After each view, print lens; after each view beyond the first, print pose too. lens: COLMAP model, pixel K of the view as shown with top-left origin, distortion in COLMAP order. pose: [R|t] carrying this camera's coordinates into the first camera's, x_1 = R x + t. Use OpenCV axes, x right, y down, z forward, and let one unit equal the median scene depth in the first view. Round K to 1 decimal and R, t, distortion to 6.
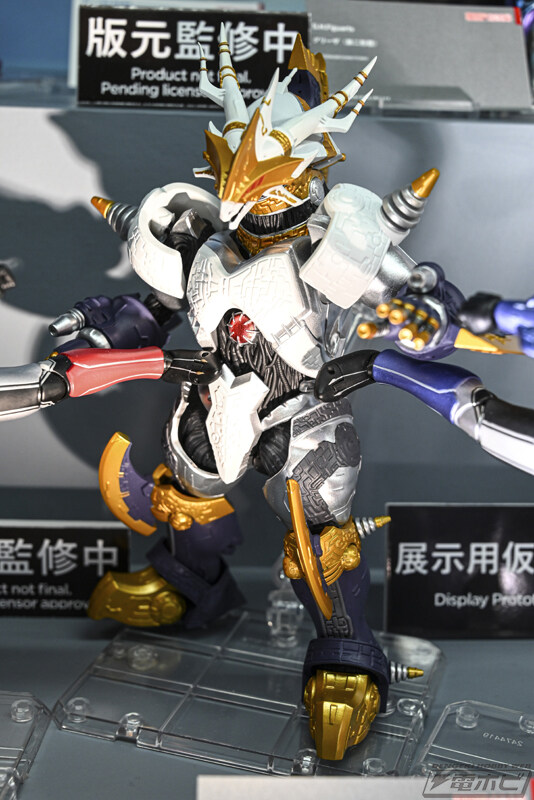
lens RADIAL K [[1216.0, 0, 267.0], [0, 1216.0, 400.0], [0, 0, 1]] dist [0.023850, 0.054887]
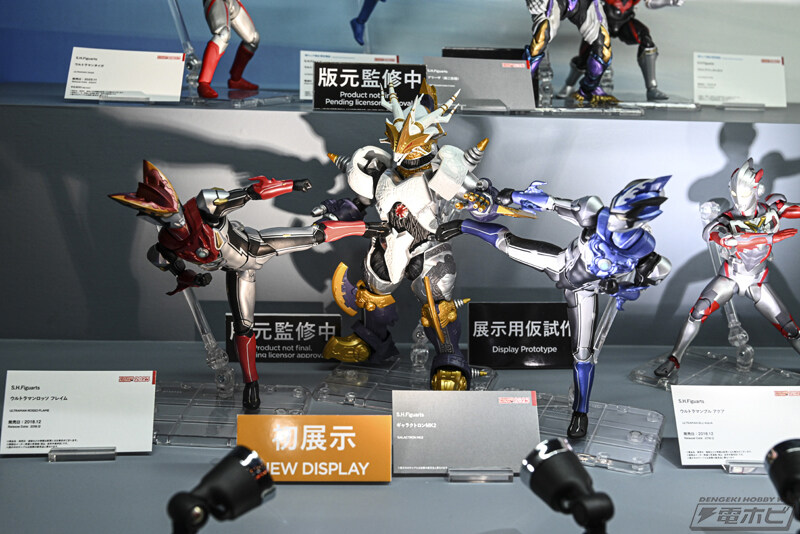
lens RADIAL K [[959.6, 0, 400.0], [0, 959.6, 267.0], [0, 0, 1]] dist [0.001247, 0.000970]
pose [[0.999414, -0.011085, 0.032370, -0.078275], [0.013069, 0.998007, -0.061736, 0.145672], [-0.031621, 0.062123, 0.997567, -0.705783]]
